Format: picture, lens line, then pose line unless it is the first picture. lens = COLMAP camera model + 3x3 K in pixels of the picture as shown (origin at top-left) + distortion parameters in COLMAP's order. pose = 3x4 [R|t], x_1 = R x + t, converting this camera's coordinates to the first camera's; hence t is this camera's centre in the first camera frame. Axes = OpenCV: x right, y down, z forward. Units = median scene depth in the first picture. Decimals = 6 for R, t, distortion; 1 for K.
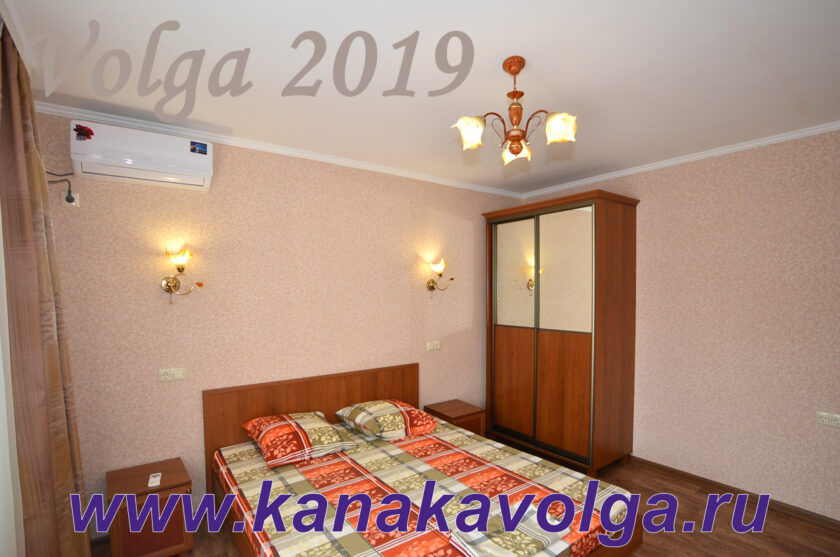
lens RADIAL K [[424.8, 0, 421.8], [0, 424.8, 304.4], [0, 0, 1]] dist [-0.037849, -0.000059]
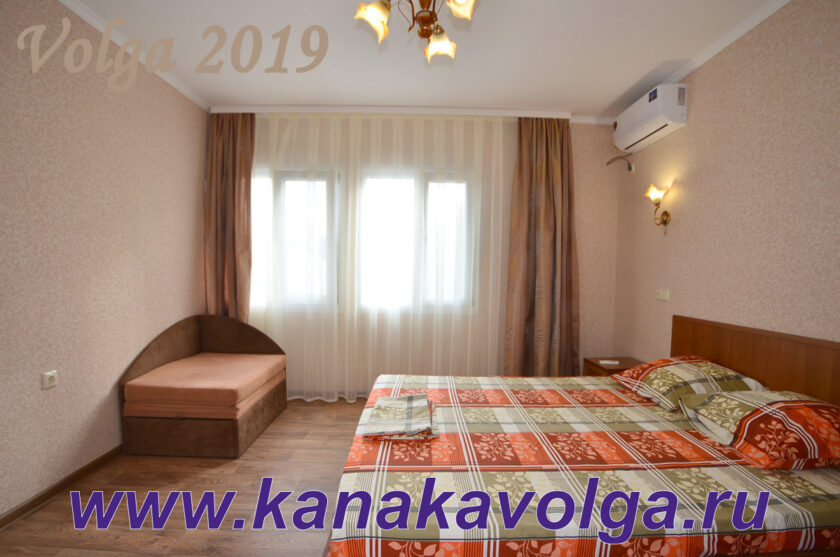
lens RADIAL K [[414.3, 0, 439.6], [0, 414.3, 278.4], [0, 0, 1]] dist [-0.002302, -0.000253]
pose [[-0.550549, 0.018025, -0.834608, 0.706165], [-0.031203, 0.998624, 0.042150, 0.091964], [0.834220, 0.049248, -0.549229, 1.106310]]
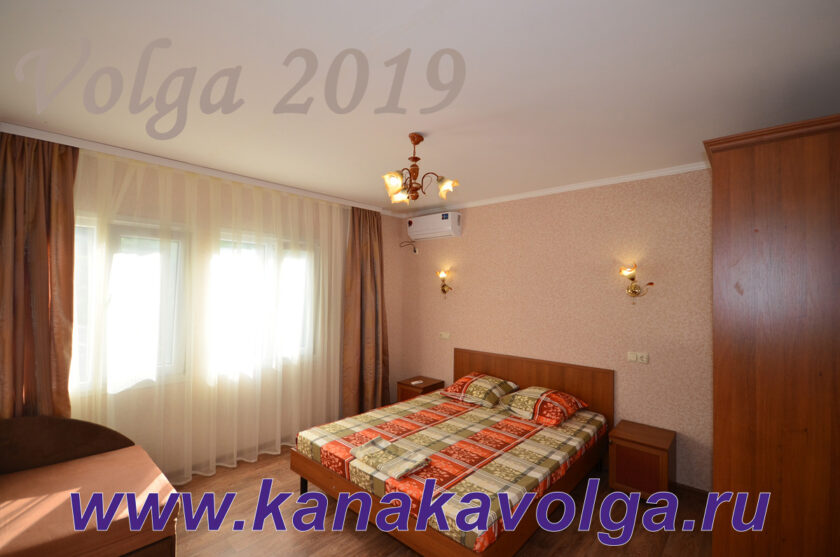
lens RADIAL K [[368.6, 0, 421.0], [0, 368.6, 291.1], [0, 0, 1]] dist [0.023637, 0.000057]
pose [[0.193713, 0.015789, -0.980931, 1.029645], [-0.039991, 0.999167, 0.008185, -0.044913], [0.980243, 0.037643, 0.194183, 0.556901]]
